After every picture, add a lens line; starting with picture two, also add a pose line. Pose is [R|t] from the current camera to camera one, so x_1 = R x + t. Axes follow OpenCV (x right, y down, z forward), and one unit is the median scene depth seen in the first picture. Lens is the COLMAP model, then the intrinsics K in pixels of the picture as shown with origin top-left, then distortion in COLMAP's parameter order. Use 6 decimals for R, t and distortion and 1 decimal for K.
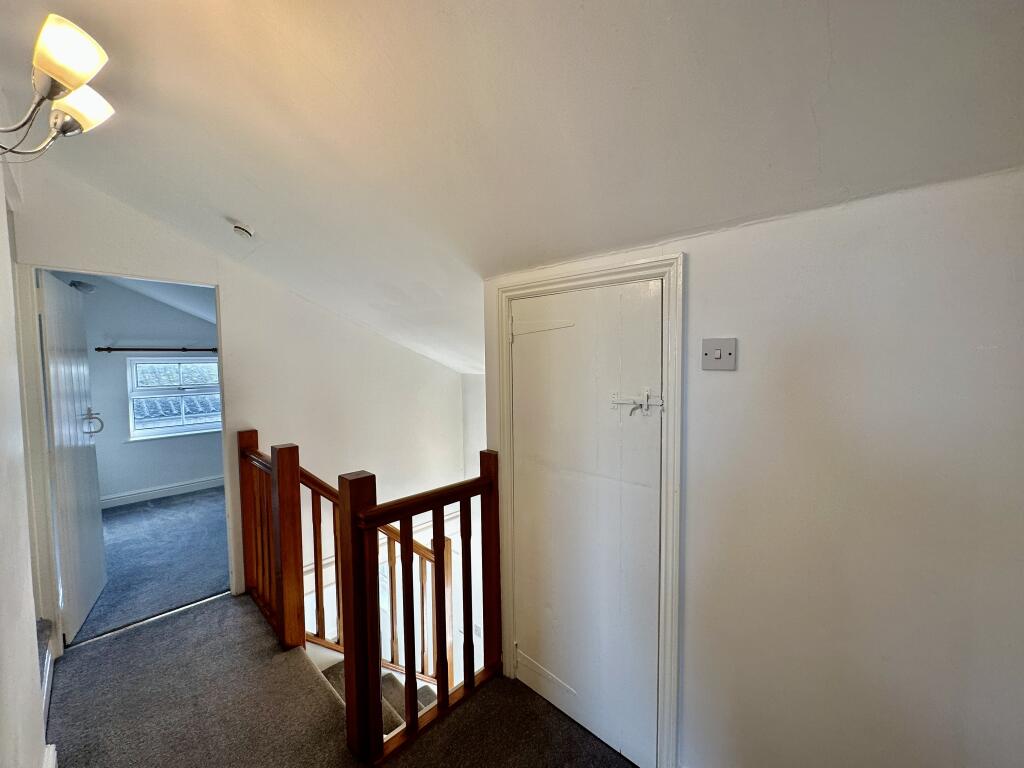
lens RADIAL K [[414.9, 0, 512.0], [0, 414.9, 384.0], [0, 0, 1]] dist [-0.000823, -0.000053]
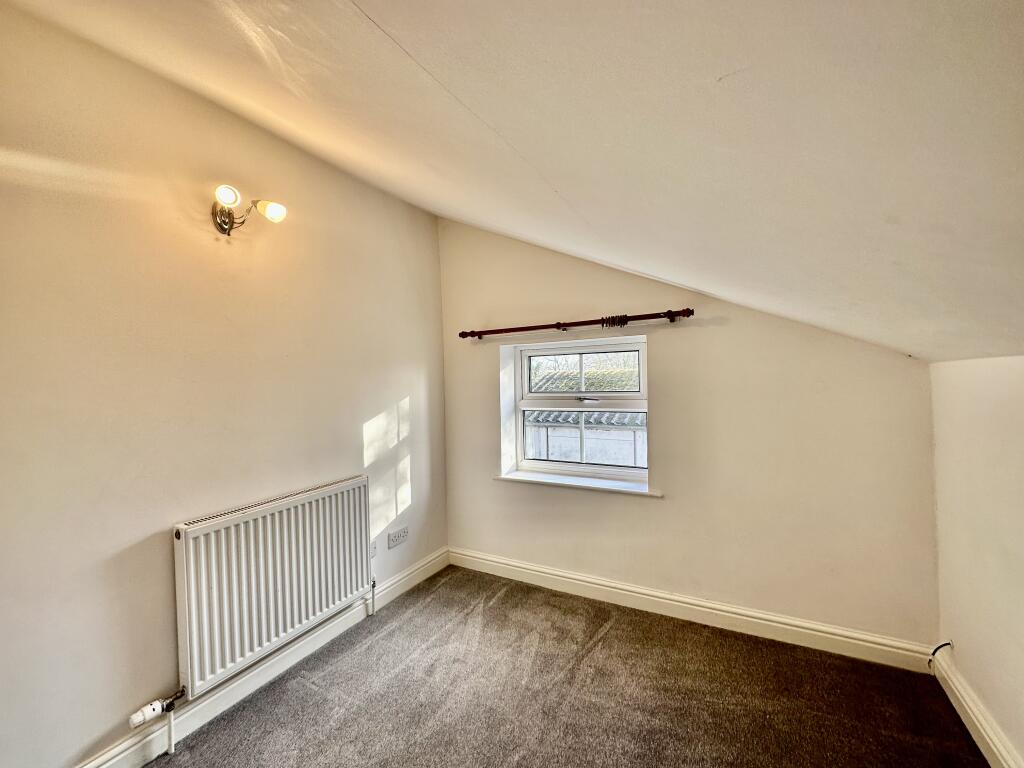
lens RADIAL K [[414.9, 0, 512.0], [0, 414.9, 384.0], [0, 0, 1]] dist [-0.000823, -0.000053]
pose [[0.273064, 0.020799, -0.961771, -0.317309], [-0.031124, 0.999434, 0.012777, -0.014417], [0.961492, 0.026446, 0.273557, 0.856939]]
